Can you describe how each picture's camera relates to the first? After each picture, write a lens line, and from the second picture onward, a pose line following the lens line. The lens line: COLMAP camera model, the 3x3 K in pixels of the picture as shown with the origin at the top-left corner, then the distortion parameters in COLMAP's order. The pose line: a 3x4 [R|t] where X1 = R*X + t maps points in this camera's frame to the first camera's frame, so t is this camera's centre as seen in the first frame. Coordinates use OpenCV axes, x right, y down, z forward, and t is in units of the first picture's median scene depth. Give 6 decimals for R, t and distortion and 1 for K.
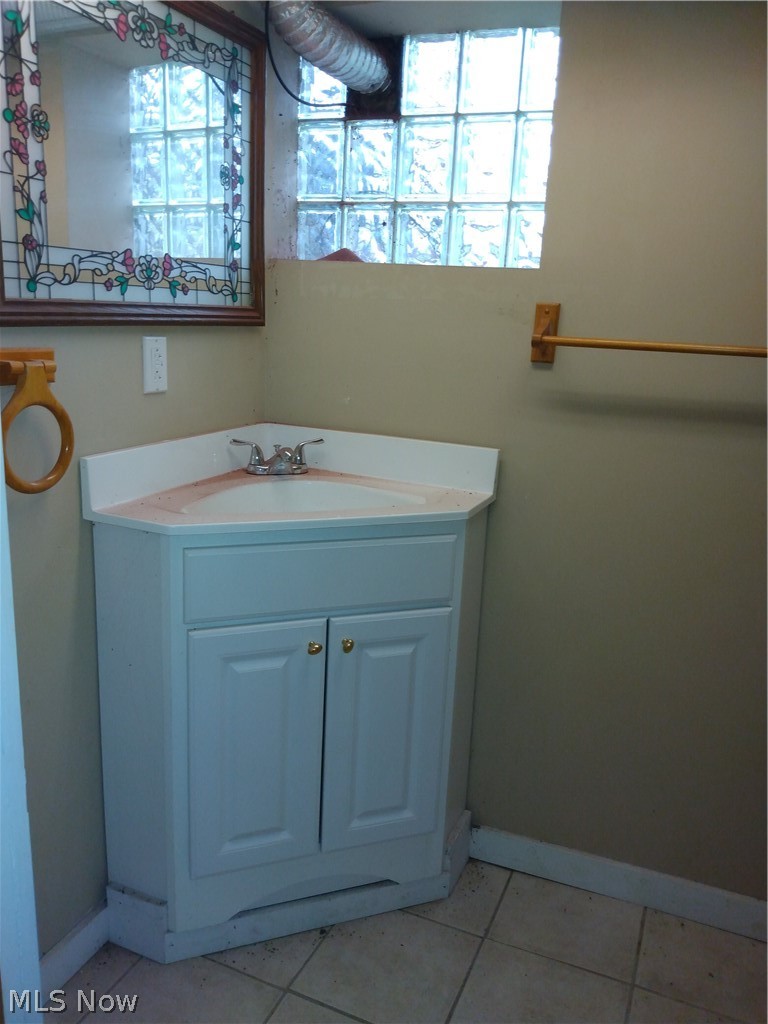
lens RADIAL K [[787.6, 0, 384.9], [0, 787.6, 511.1], [0, 0, 1]] dist [0.044643, -0.088485]
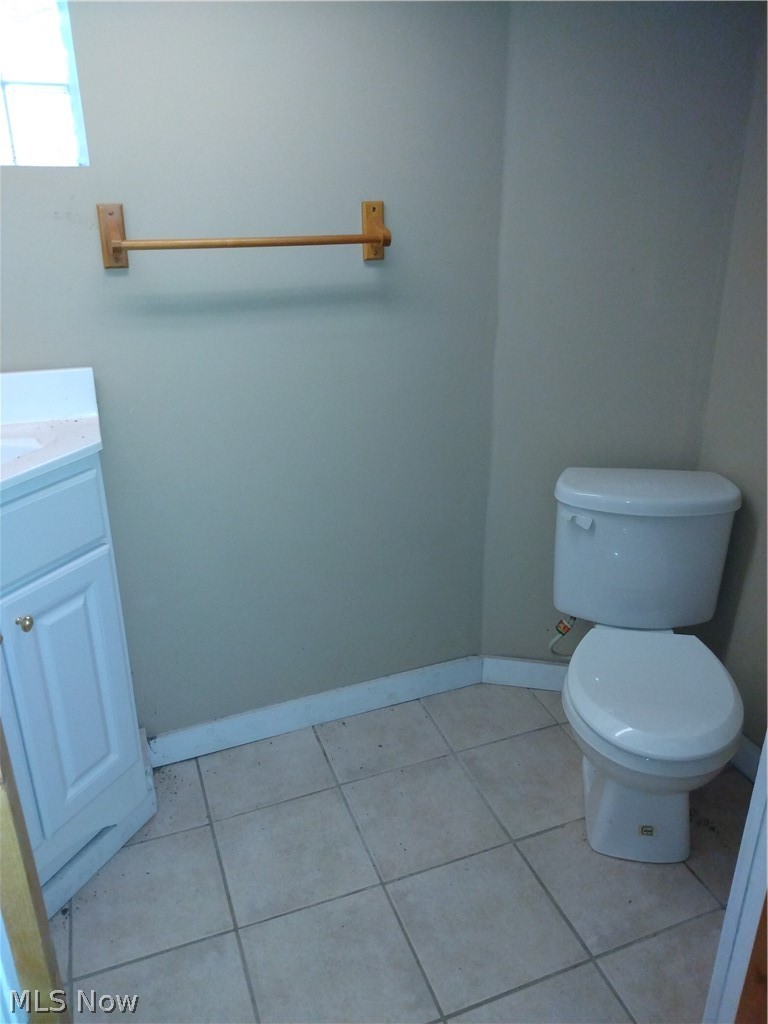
lens RADIAL K [[787.6, 0, 386.0], [0, 787.6, 513.9], [0, 0, 1]] dist [0.044643, -0.088485]
pose [[0.709384, -0.311236, 0.632381, -0.263603], [0.196976, 0.949015, 0.246112, -0.079681], [-0.676738, -0.050024, 0.734522, 0.072615]]
